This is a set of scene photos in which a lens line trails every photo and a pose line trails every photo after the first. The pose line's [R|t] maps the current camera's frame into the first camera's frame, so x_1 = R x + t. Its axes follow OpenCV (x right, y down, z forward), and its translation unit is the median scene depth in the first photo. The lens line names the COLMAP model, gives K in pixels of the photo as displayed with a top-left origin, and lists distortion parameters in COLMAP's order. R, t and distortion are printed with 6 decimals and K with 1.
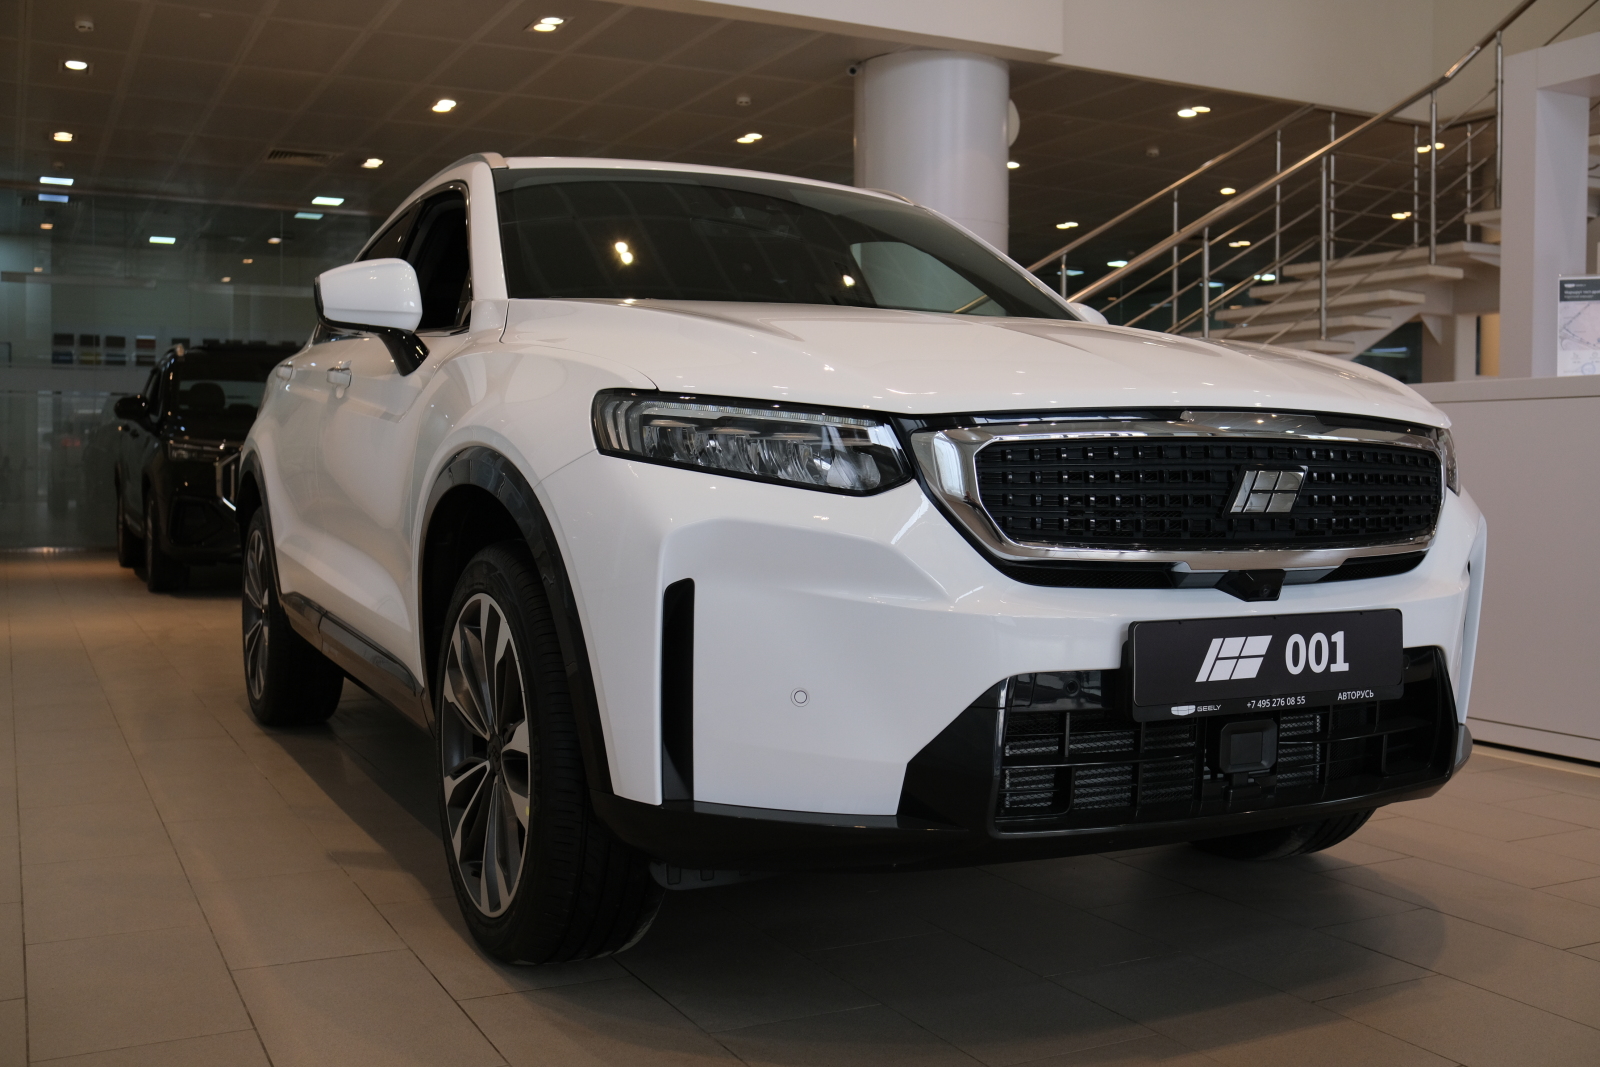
lens RADIAL K [[1601.6, 0, 830.3], [0, 1601.6, 528.2], [0, 0, 1]] dist [-0.059948, 0.000000]
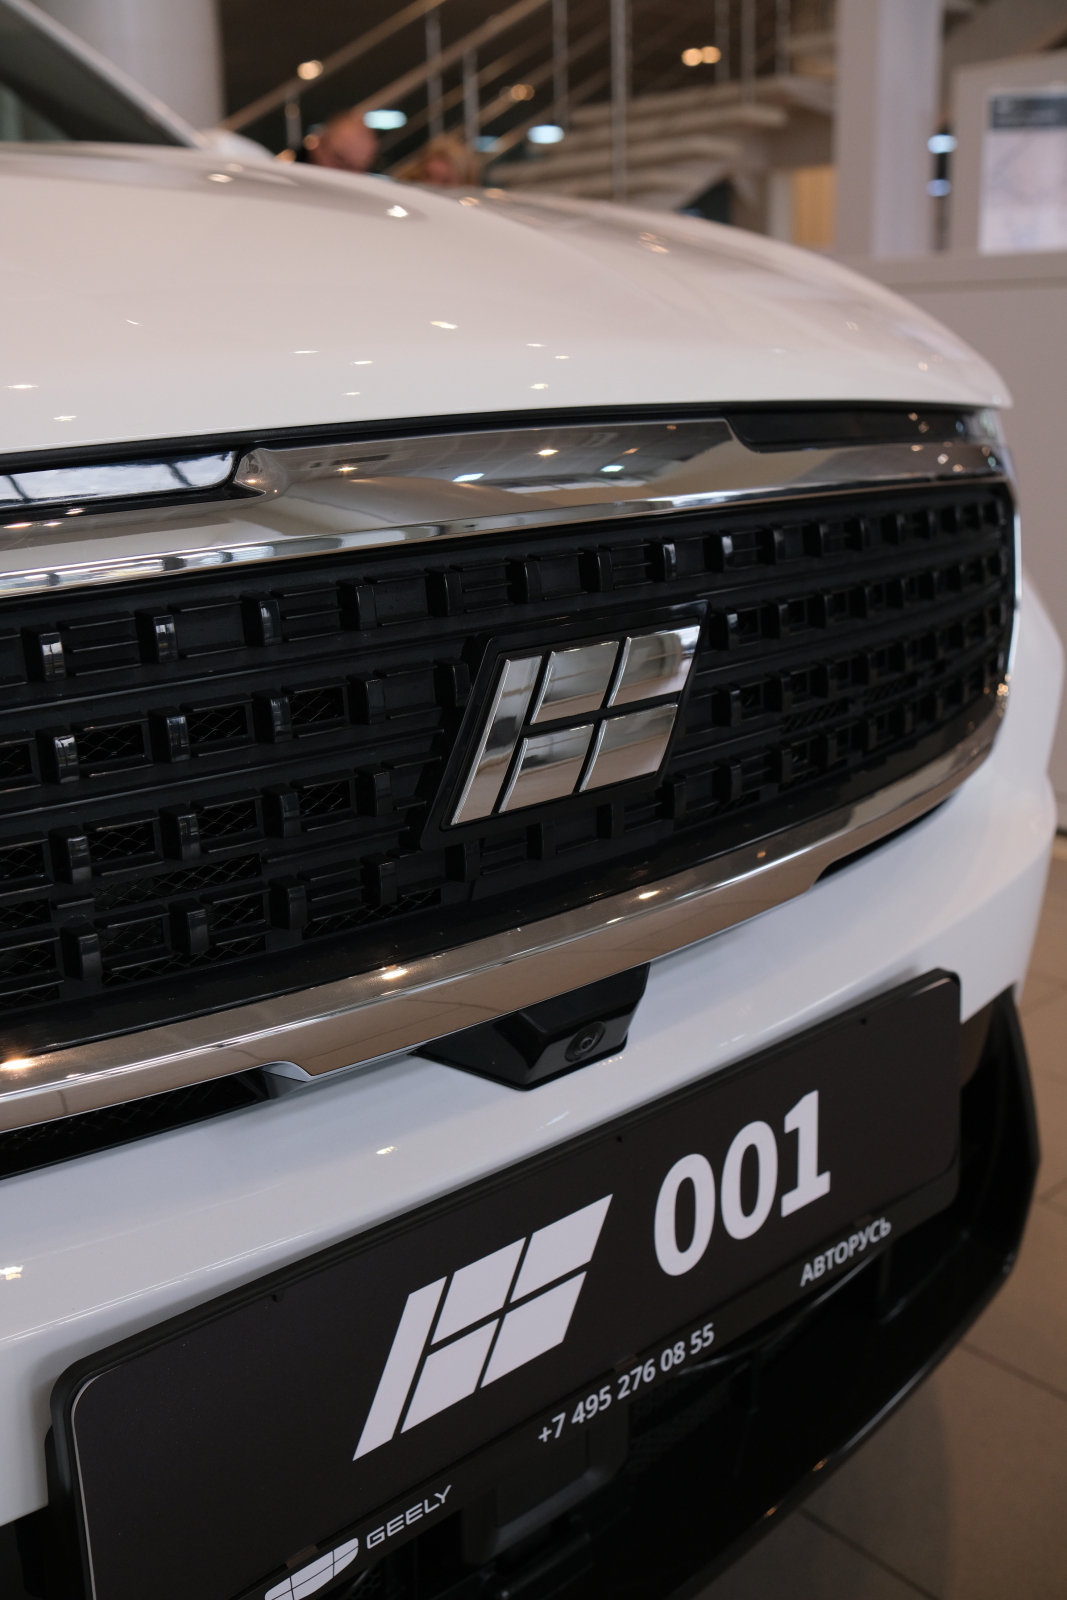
lens RADIAL K [[1601.6, 0, 520.6], [0, 1601.6, 797.3], [0, 0, 1]] dist [-0.059948, 0.000000]
pose [[0.969414, -0.093461, 0.226940, 0.197973], [0.037892, 0.970564, 0.237845, -0.076455], [-0.242489, -0.221971, 0.944419, 0.731907]]
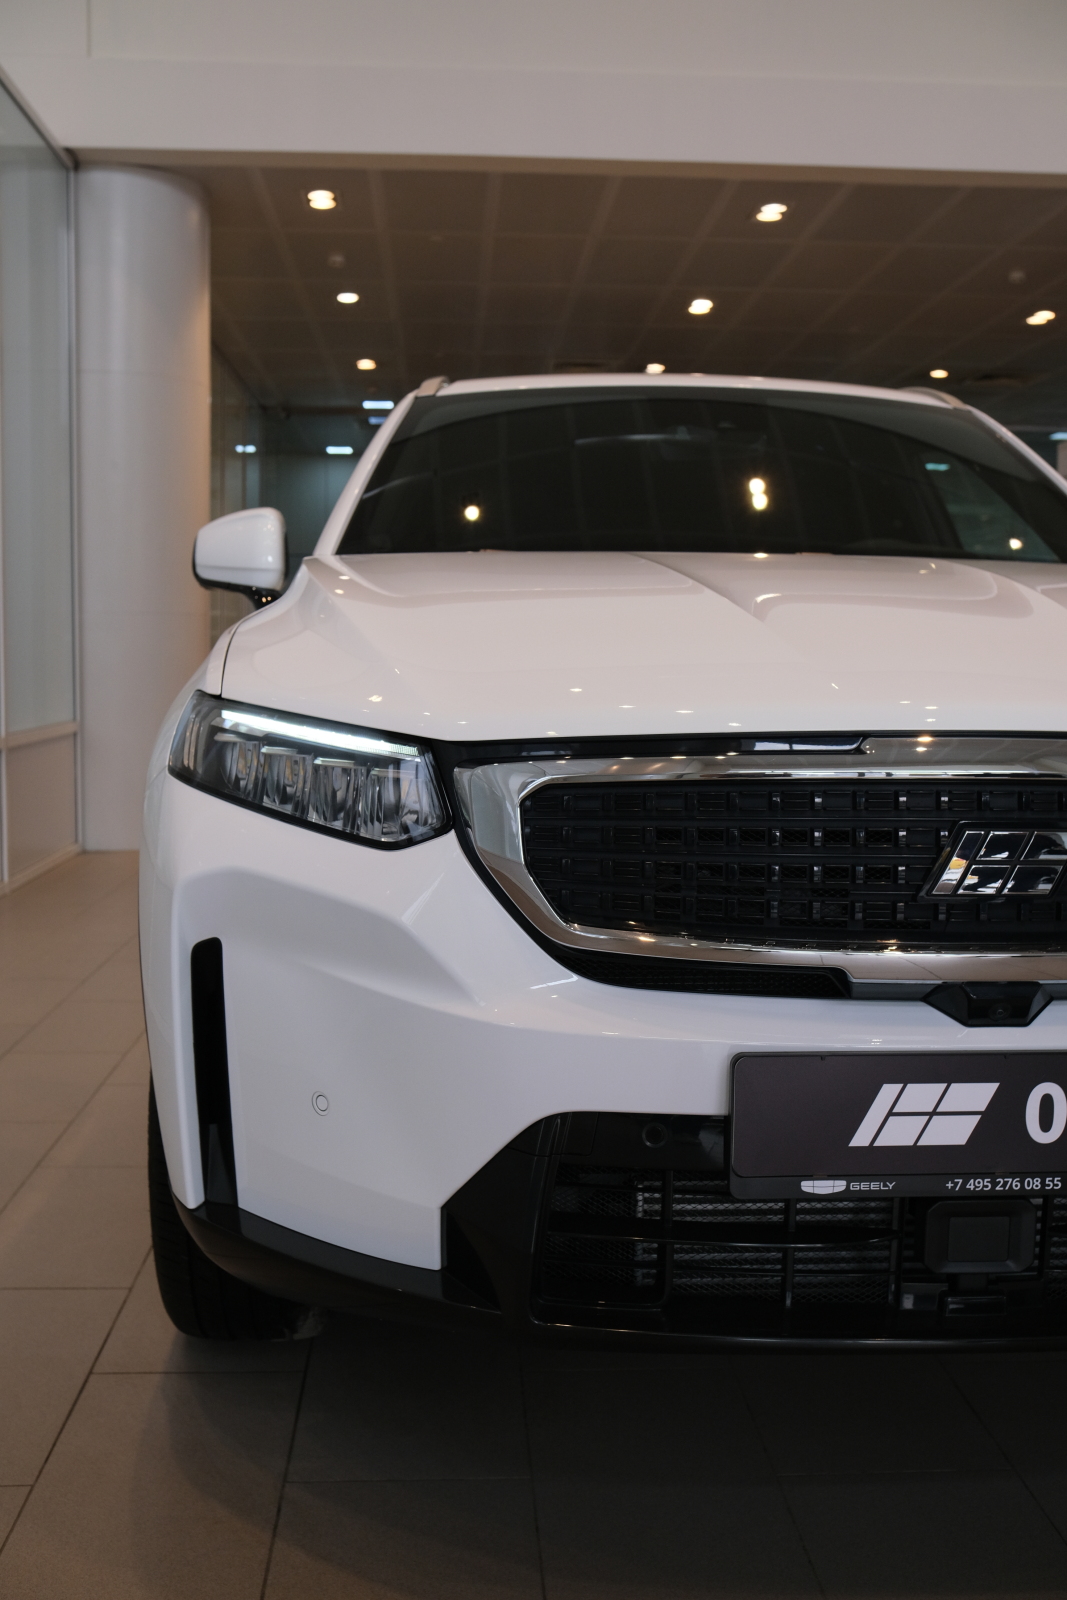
lens RADIAL K [[1601.6, 0, 546.1], [0, 1601.6, 793.3], [0, 0, 1]] dist [-0.059948, 0.000000]
pose [[0.911060, 0.038253, -0.410495, 0.368110], [-0.019718, 0.998590, 0.049295, -0.079093], [0.411802, -0.036816, 0.910530, 0.331770]]
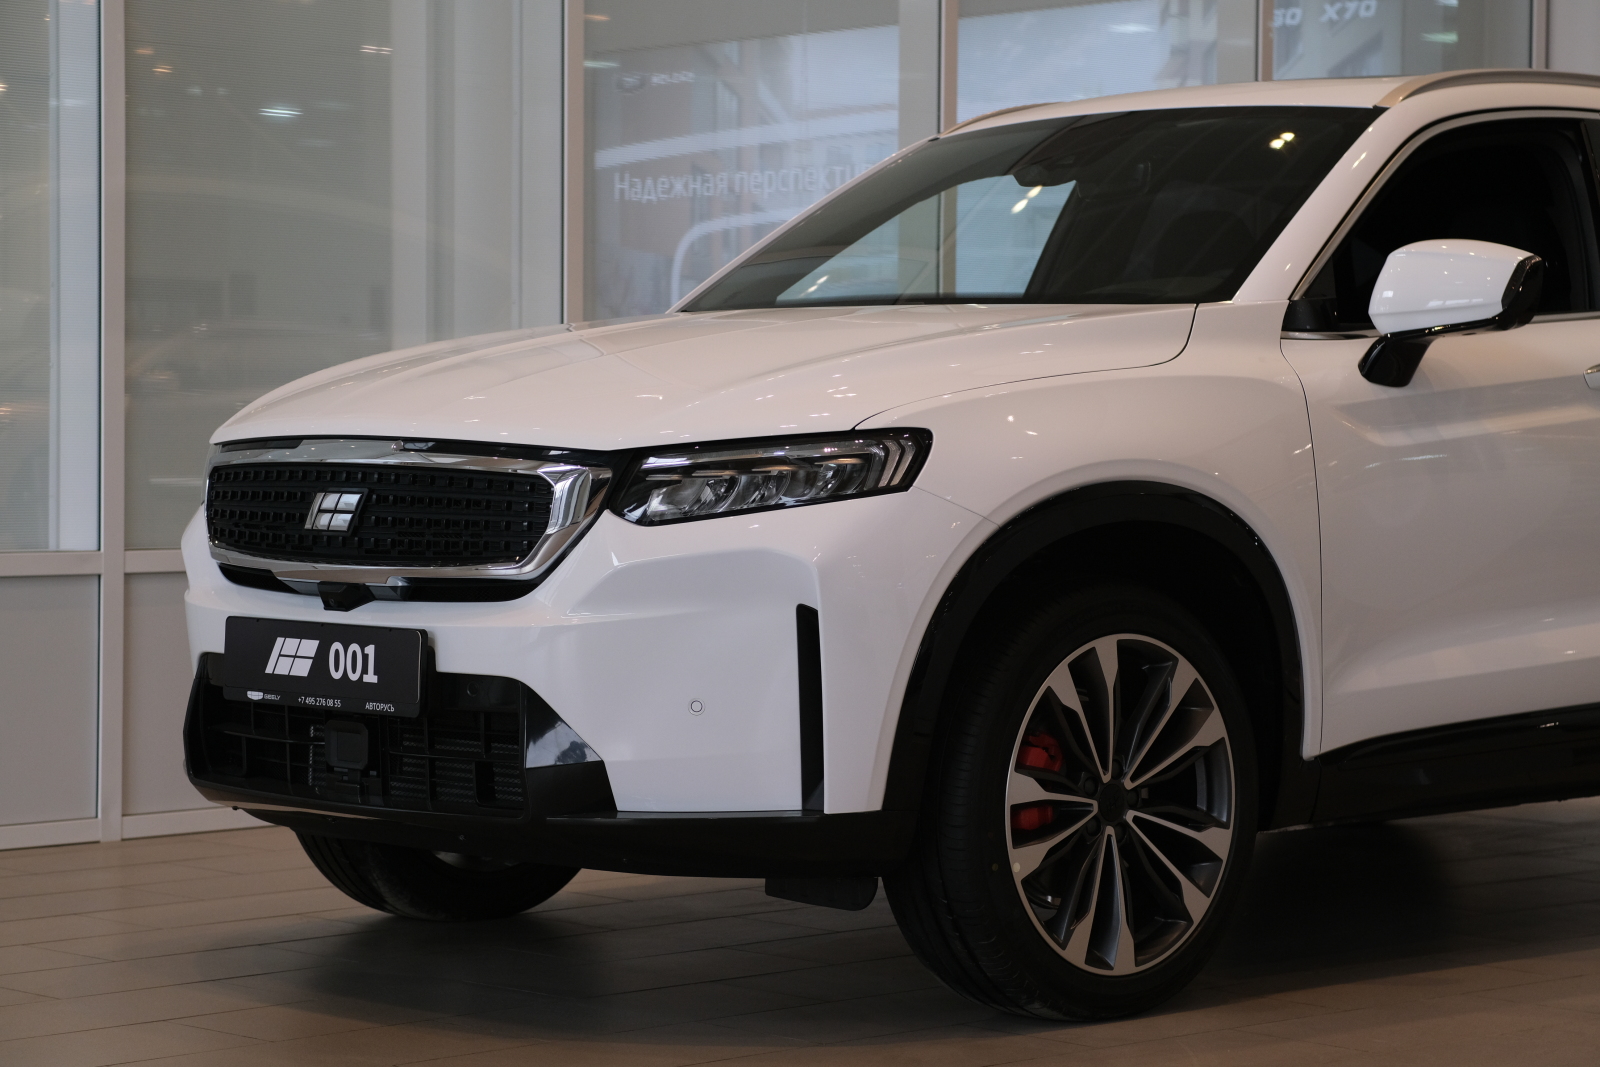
lens RADIAL K [[3935.0, 0, 802.8], [0, 3935.0, 529.9], [0, 0, 1]] dist [0.387494, 0.000000]
pose [[0.262041, 0.022830, -0.964787, 3.002677], [-0.041141, 0.999076, 0.012467, -0.057615], [0.964179, 0.036426, 0.262738, 0.592690]]
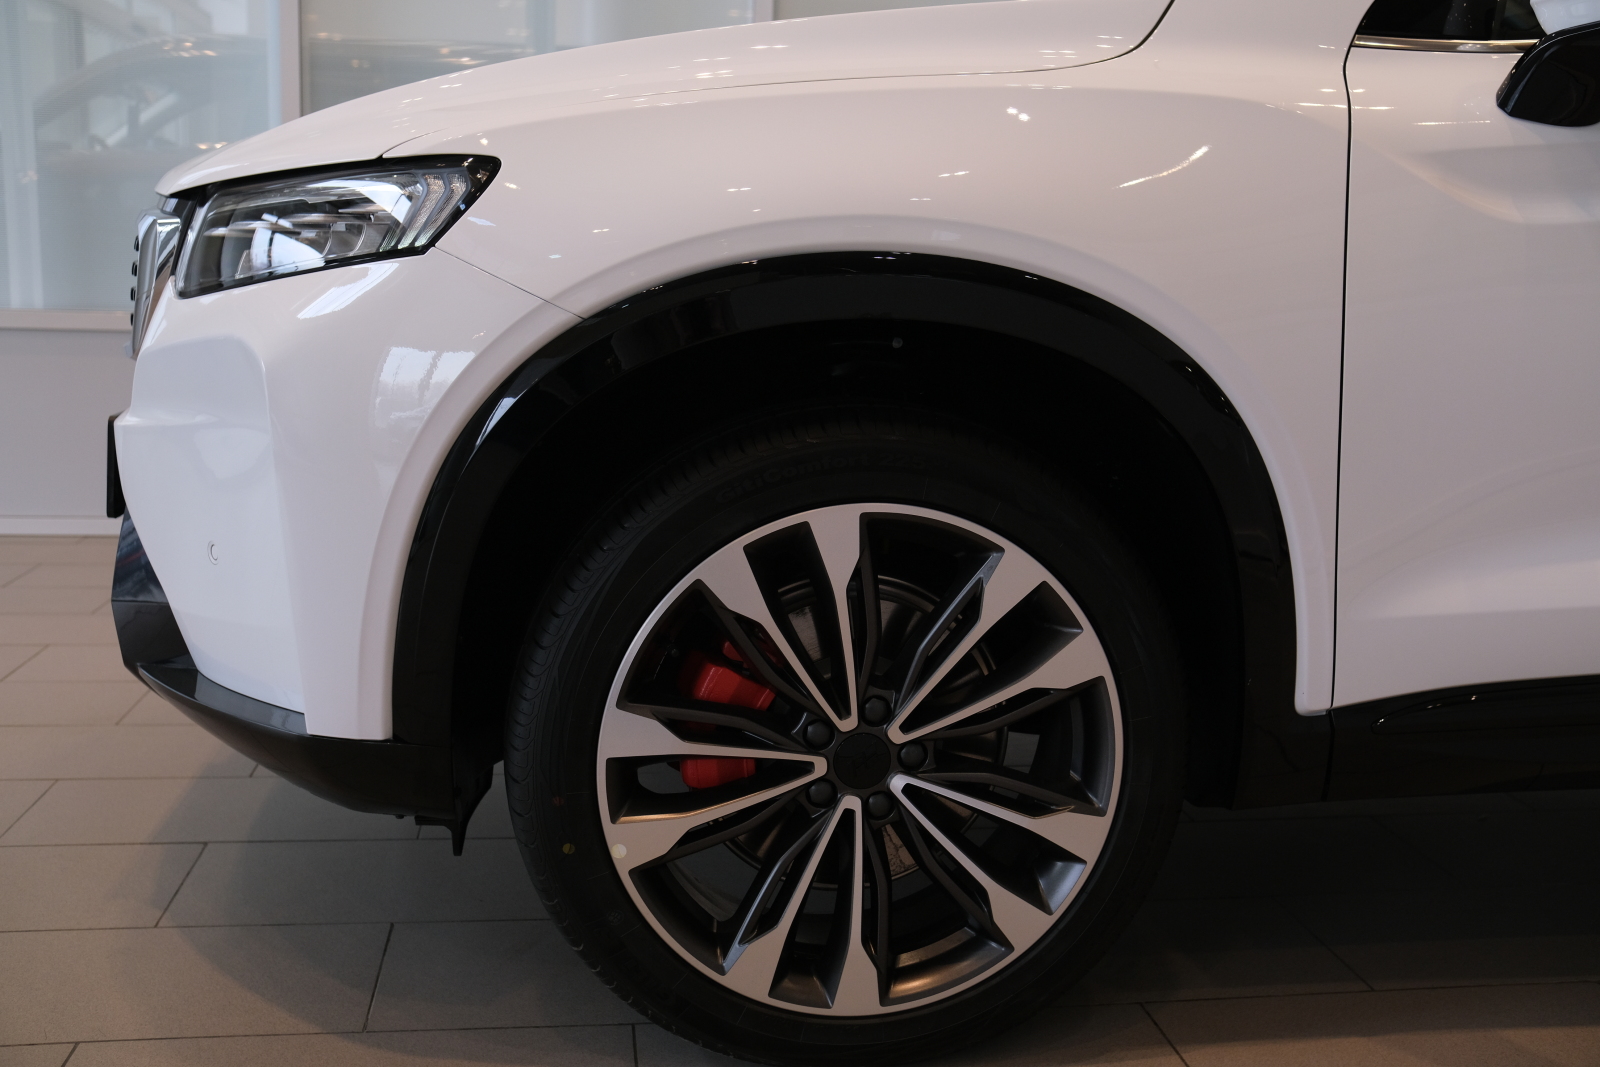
lens RADIAL K [[1601.6, 0, 793.6], [0, 1601.6, 535.4], [0, 0, 1]] dist [-0.059948, 0.000000]
pose [[-0.355141, 0.144792, -0.923531, 1.084784], [-0.065681, 0.981626, 0.179157, -0.068097], [0.932502, 0.124285, -0.339106, 1.722631]]
